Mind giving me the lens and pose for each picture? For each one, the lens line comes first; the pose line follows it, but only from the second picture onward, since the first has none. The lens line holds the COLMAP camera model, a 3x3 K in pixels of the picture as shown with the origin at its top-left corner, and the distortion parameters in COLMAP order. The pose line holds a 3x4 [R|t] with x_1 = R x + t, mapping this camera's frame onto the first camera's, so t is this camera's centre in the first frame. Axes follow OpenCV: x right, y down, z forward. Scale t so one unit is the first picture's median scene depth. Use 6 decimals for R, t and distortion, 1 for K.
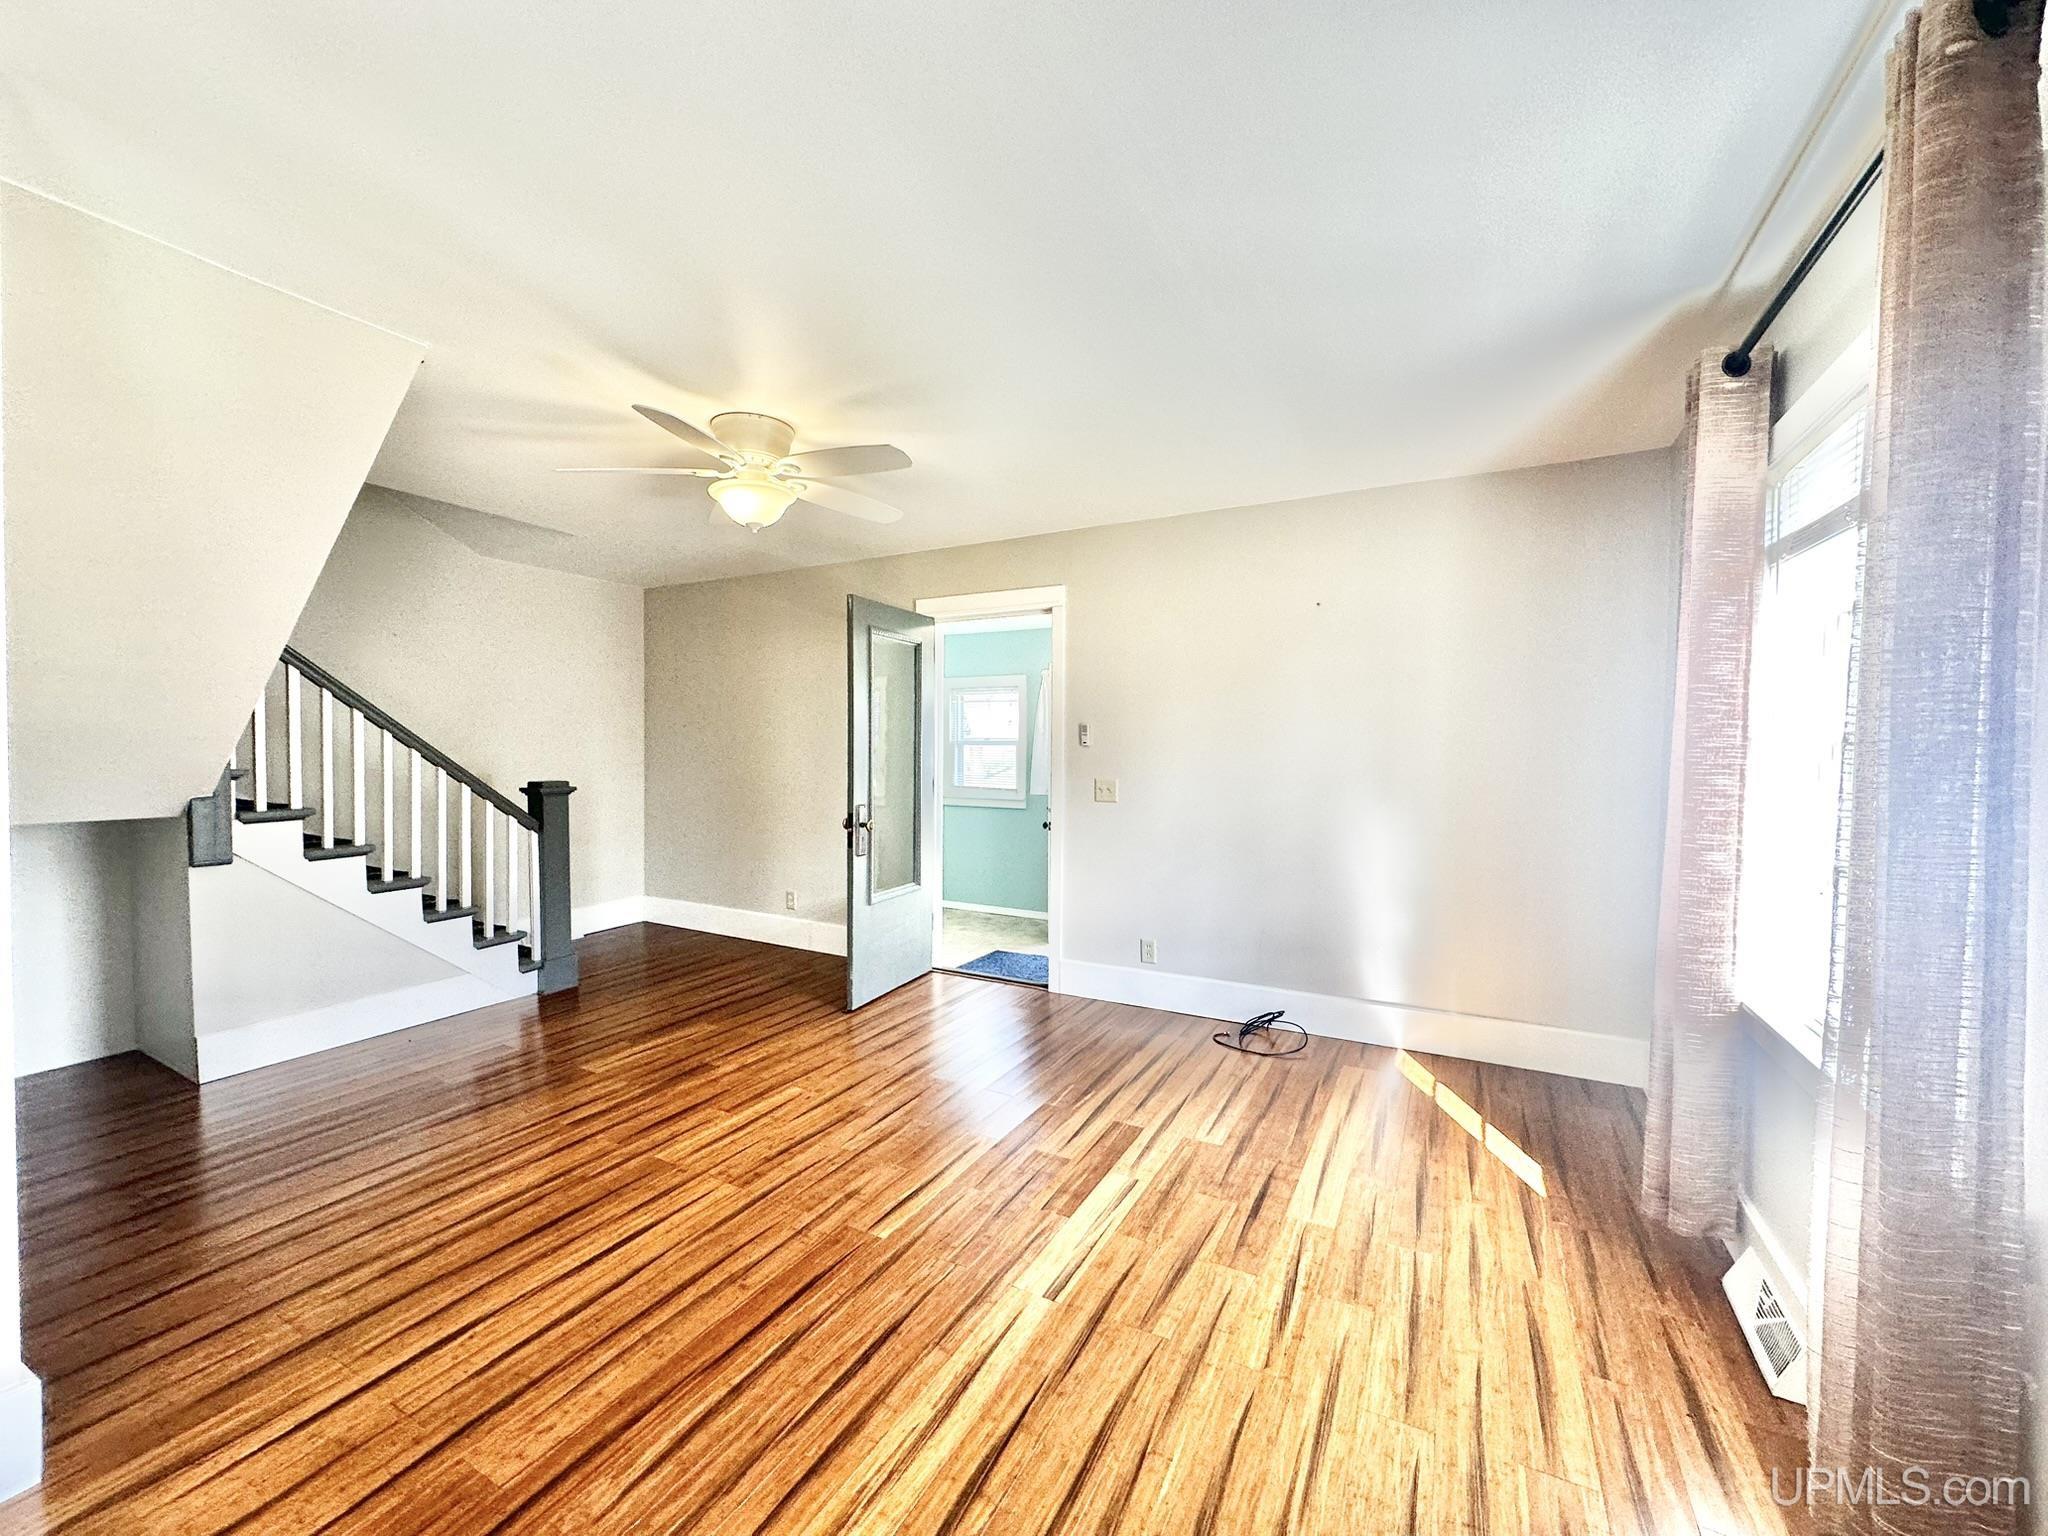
lens RADIAL K [[812.2, 0, 1023.8], [0, 812.2, 764.0], [0, 0, 1]] dist [-0.001333, -0.000258]
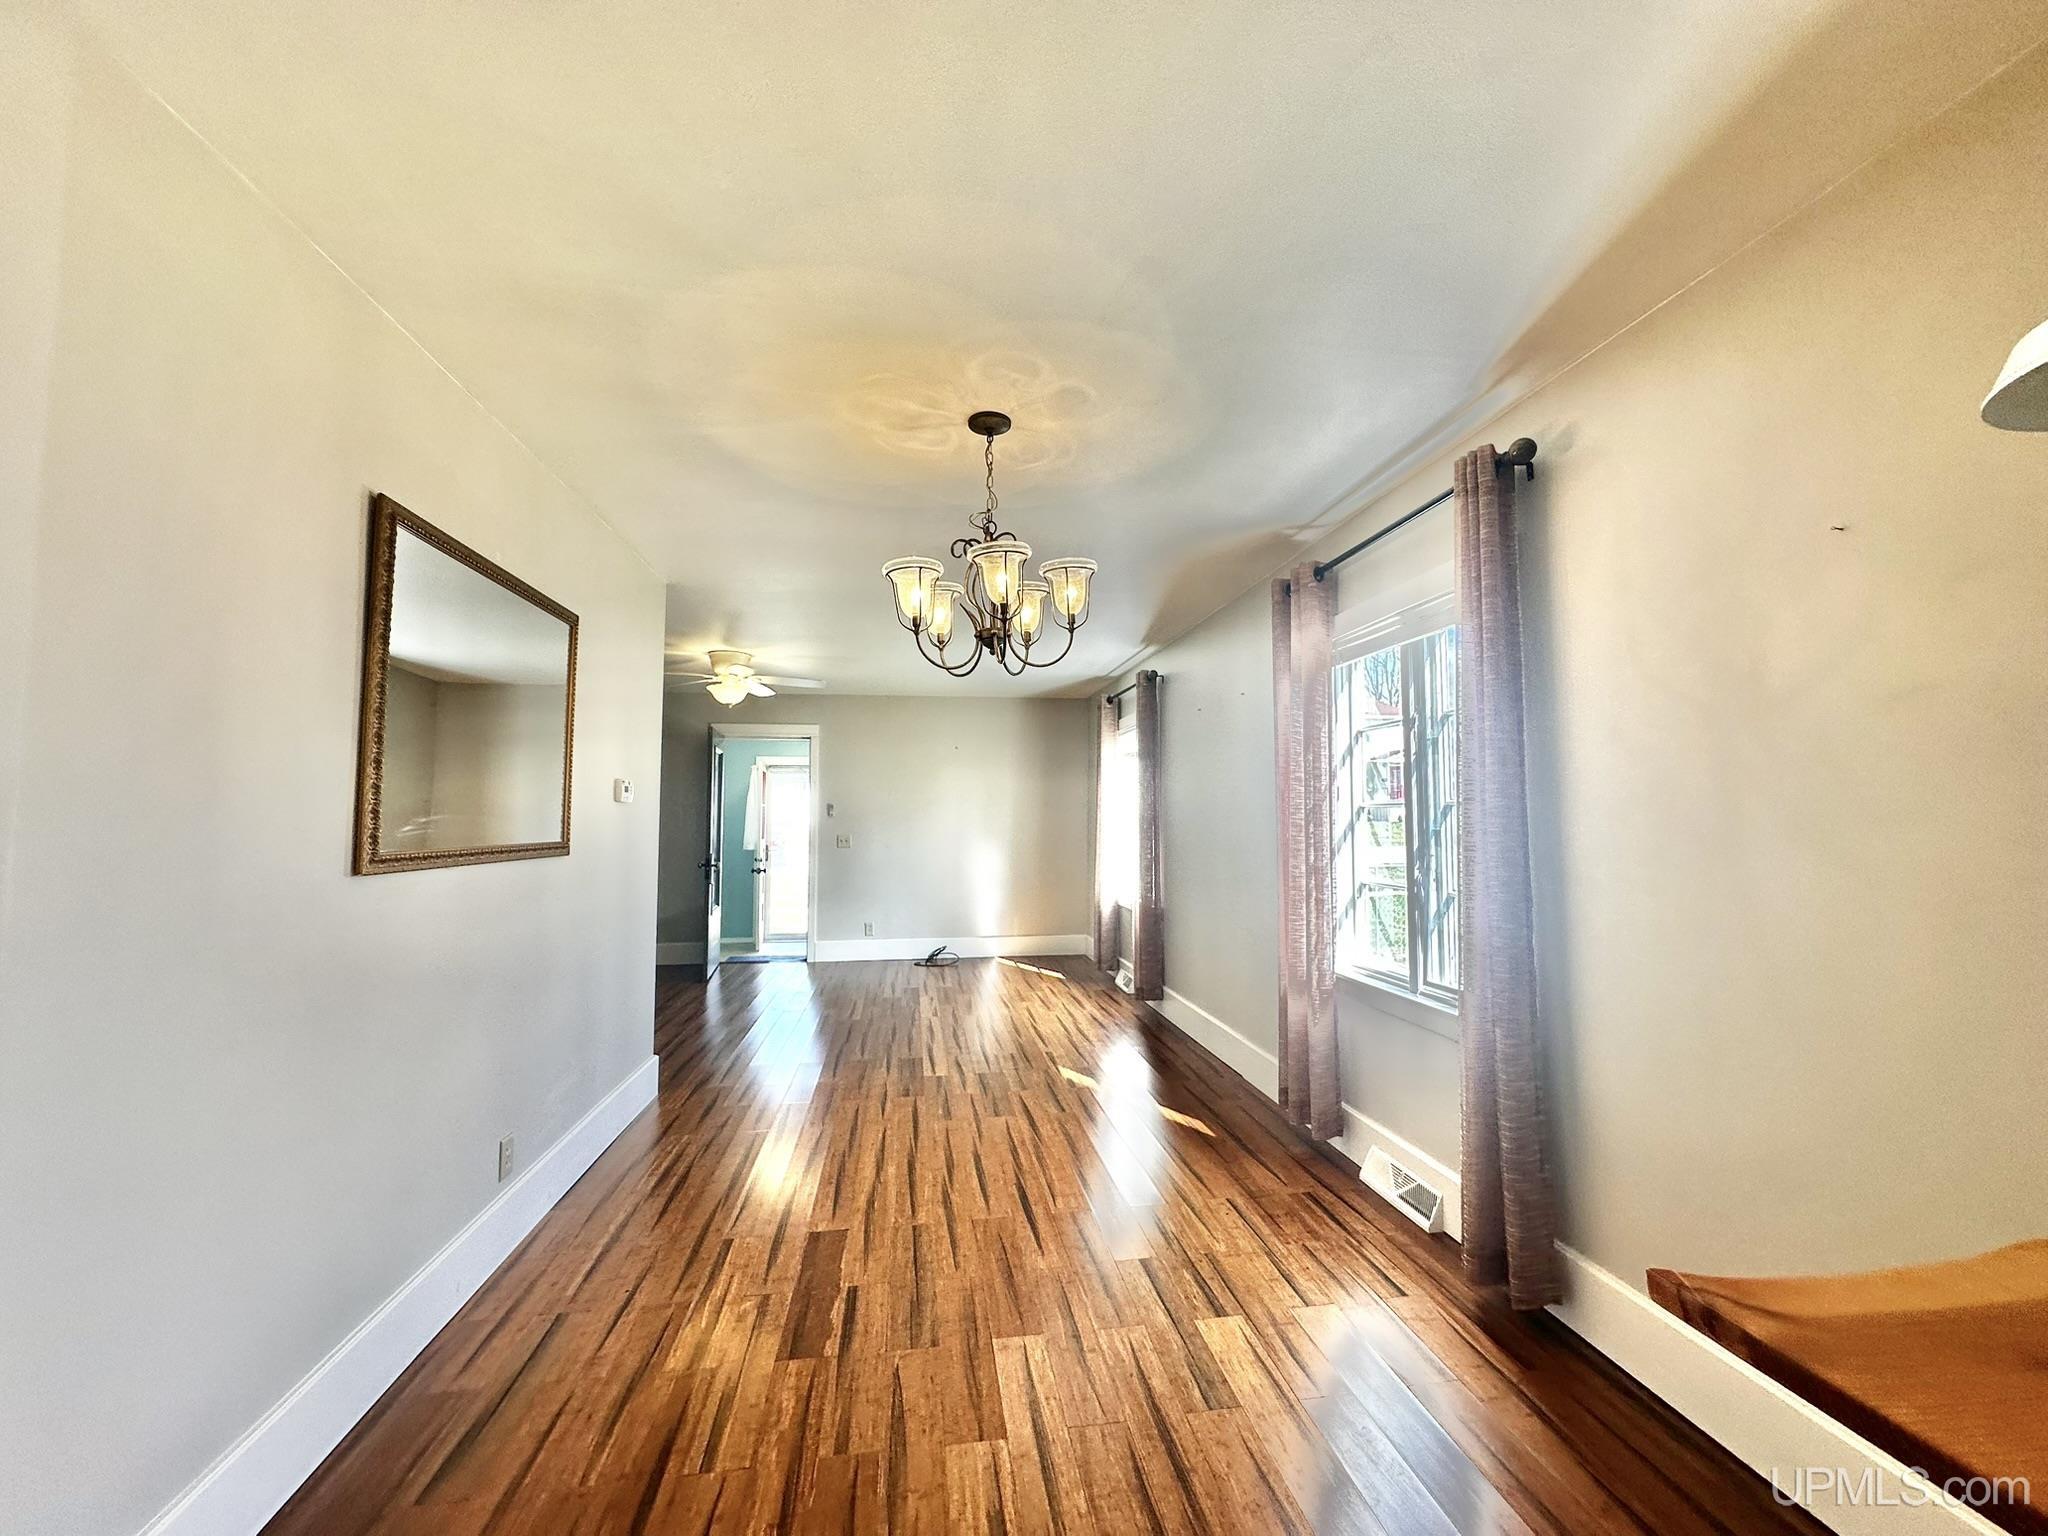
lens RADIAL K [[812.2, 0, 1023.8], [0, 812.2, 764.0], [0, 0, 1]] dist [-0.001333, -0.000258]
pose [[0.799992, 0.031612, 0.599177, -0.696434], [0.015885, 0.997145, -0.073816, 0.000624], [-0.599800, 0.068570, 0.797206, -0.711459]]
